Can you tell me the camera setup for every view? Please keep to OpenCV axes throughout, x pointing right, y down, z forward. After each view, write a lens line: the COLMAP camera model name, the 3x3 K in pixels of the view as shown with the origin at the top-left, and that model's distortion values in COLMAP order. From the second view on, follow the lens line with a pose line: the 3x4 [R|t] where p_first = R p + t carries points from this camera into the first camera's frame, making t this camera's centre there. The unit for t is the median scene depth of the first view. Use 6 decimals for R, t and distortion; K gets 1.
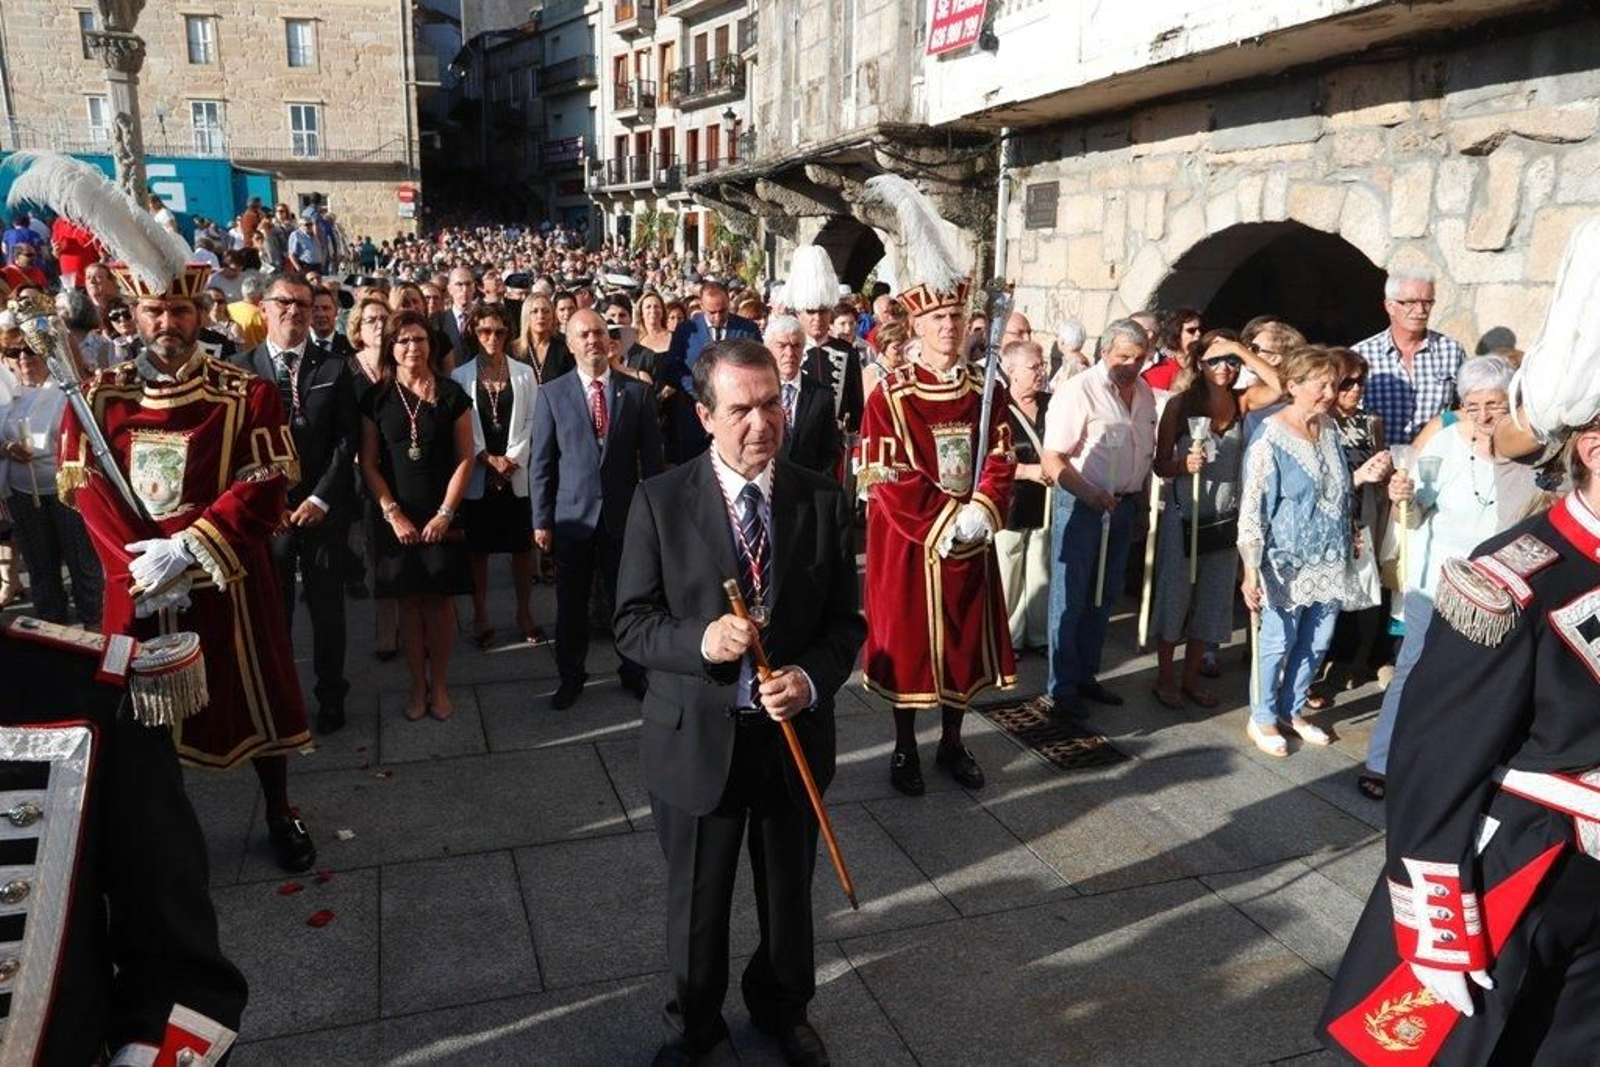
lens RADIAL K [[1151.5, 0, 795.1], [0, 1151.5, 537.5], [0, 0, 1]] dist [-0.057100, 0.076133]
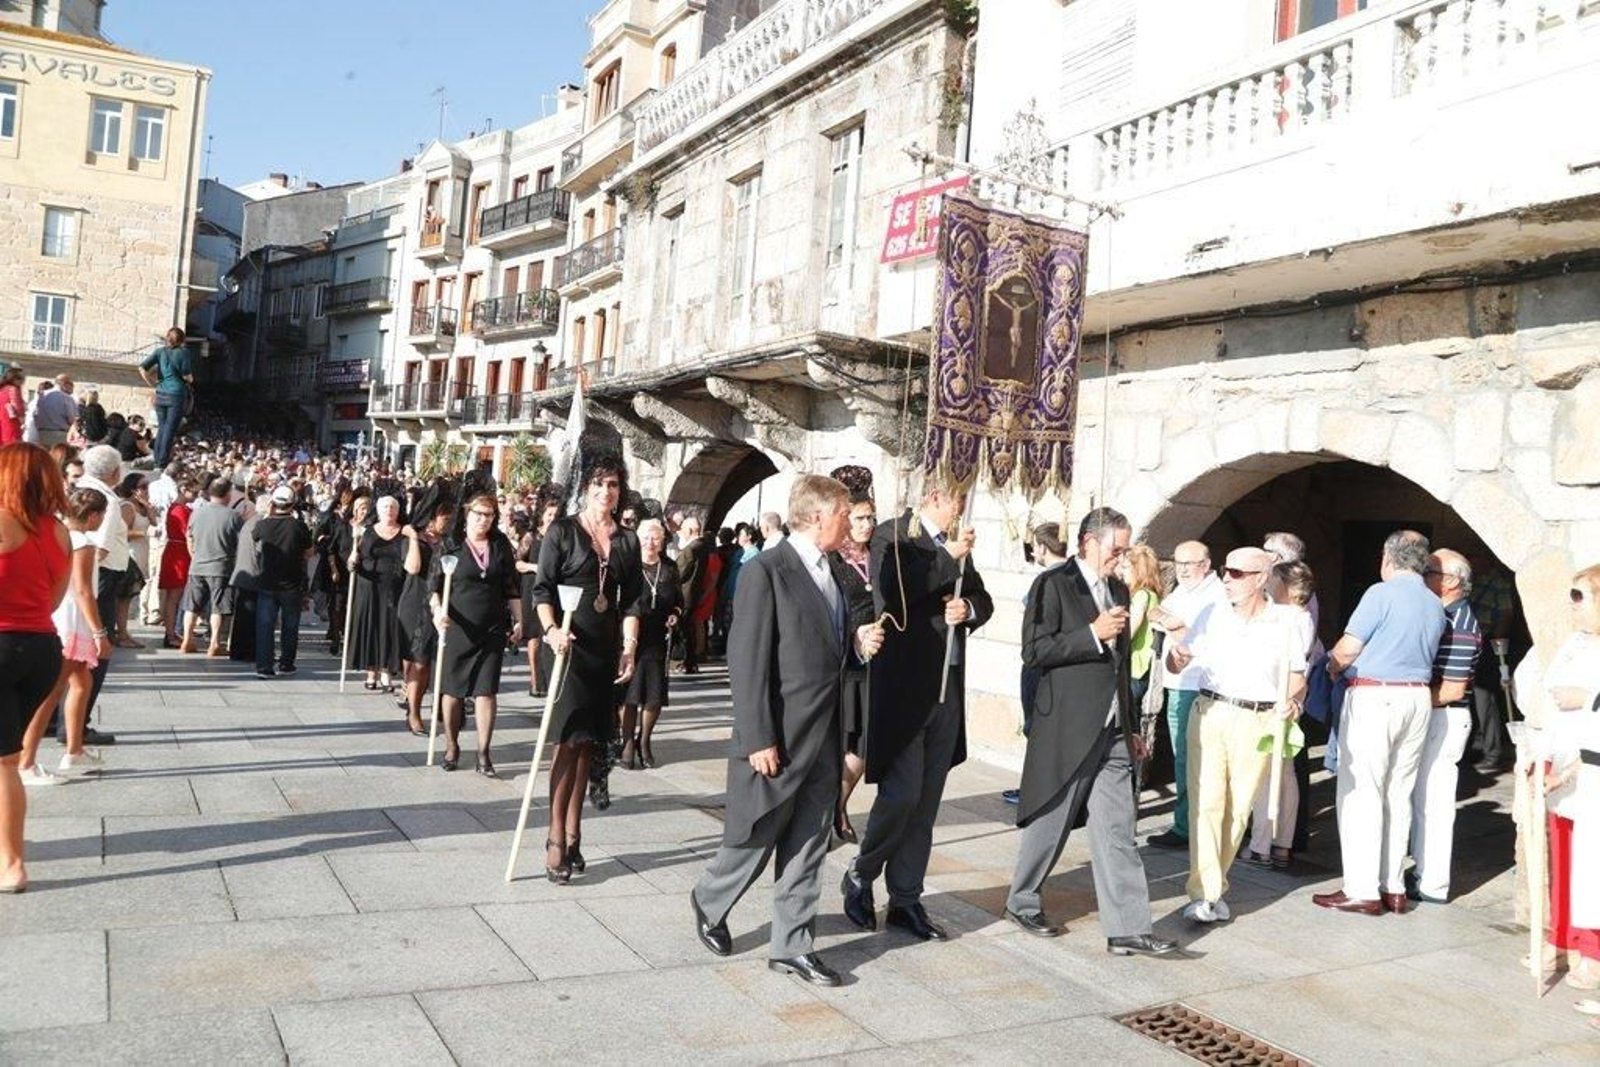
lens RADIAL K [[1223.6, 0, 800.9], [0, 1223.6, 536.6], [0, 0, 1]] dist [-0.086056, 0.085358]
pose [[0.979326, 0.064322, 0.191787, -0.026306], [-0.020084, 0.974331, -0.224220, 0.002614], [-0.201287, 0.215733, 0.955480, 0.027497]]
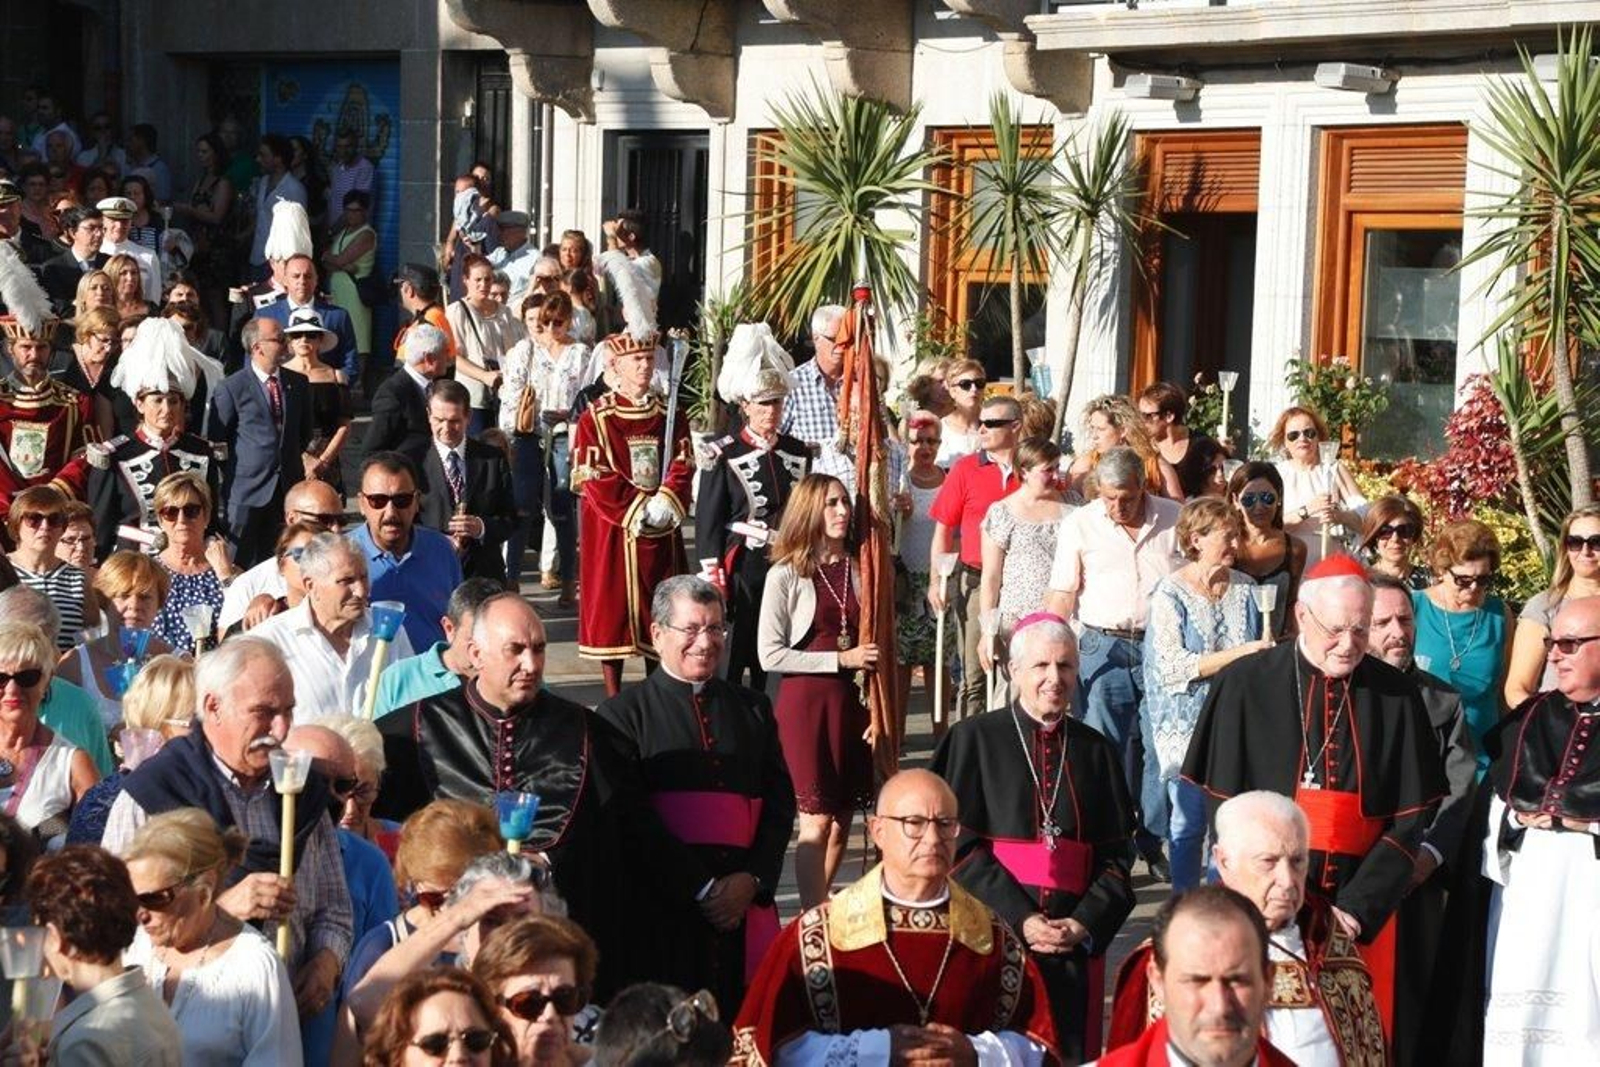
lens RADIAL K [[4616.0, 0, 807.0], [0, 4616.0, 495.2], [0, 0, 1]] dist [0.629645, 0.000000]
pose [[0.999791, 0.017154, 0.011122, -0.153826], [-0.014873, 0.983551, -0.180015, -0.127842], [-0.014027, 0.179812, 0.983601, 0.414229]]
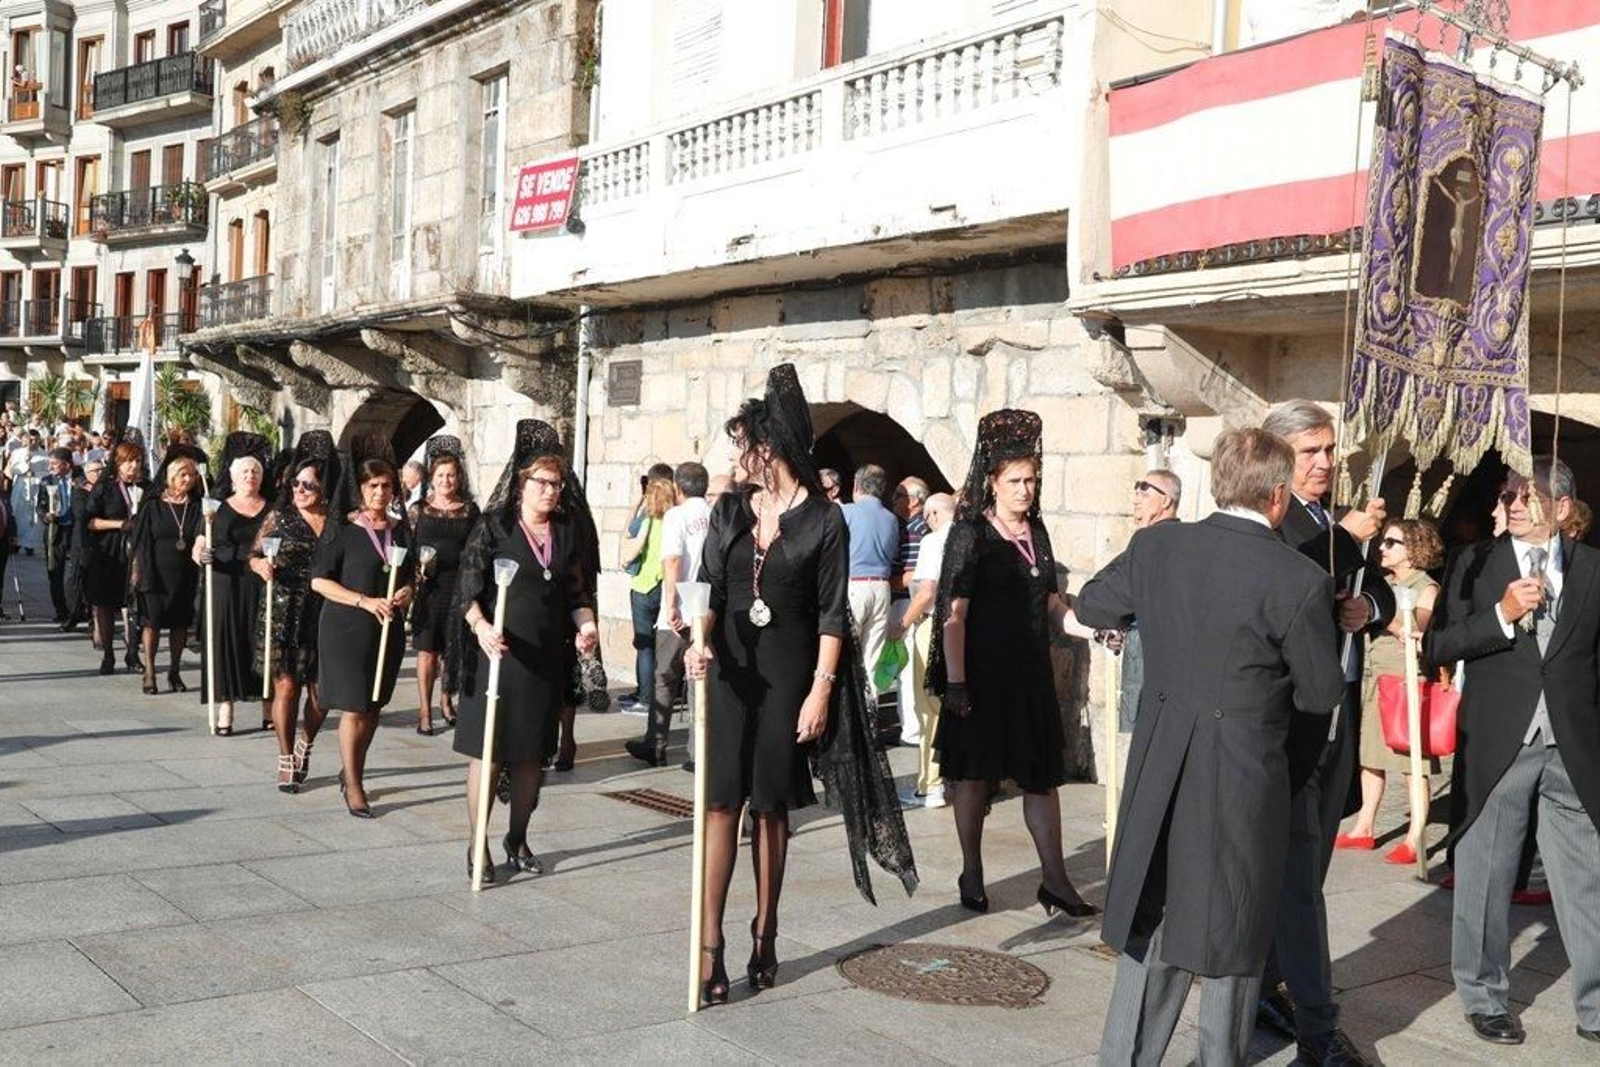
lens RADIAL K [[1587.1, 0, 803.2], [0, 1587.1, 539.7], [0, 0, 1]] dist [0.052822, 0.000000]
pose [[0.941196, 0.022187, 0.337133, -0.023377], [0.043605, 0.981519, -0.186329, 0.024918], [-0.335036, 0.190073, 0.922834, -0.070090]]
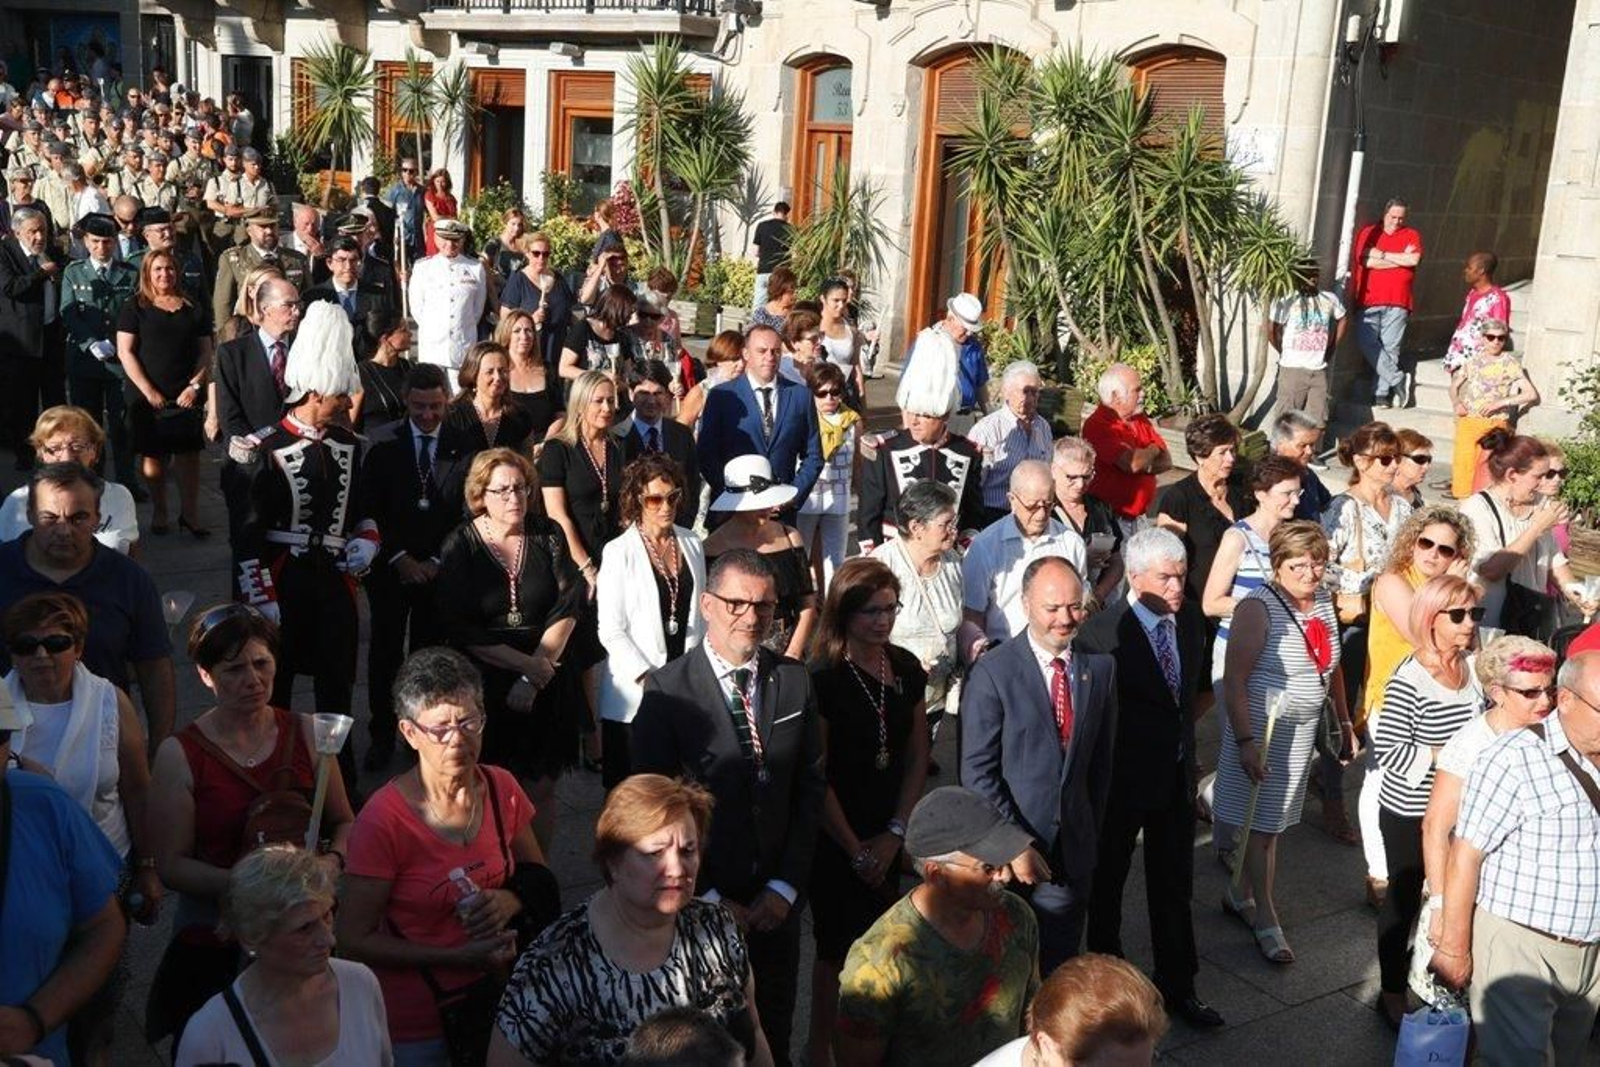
lens RADIAL K [[1840.8, 0, 823.3], [0, 1840.8, 500.8], [0, 0, 1]] dist [0.096845, 0.000000]
pose [[0.960216, -0.008808, 0.279121, -0.160576], [0.018103, 0.999363, -0.030742, -0.135737], [-0.278673, 0.034572, 0.959764, 0.442929]]
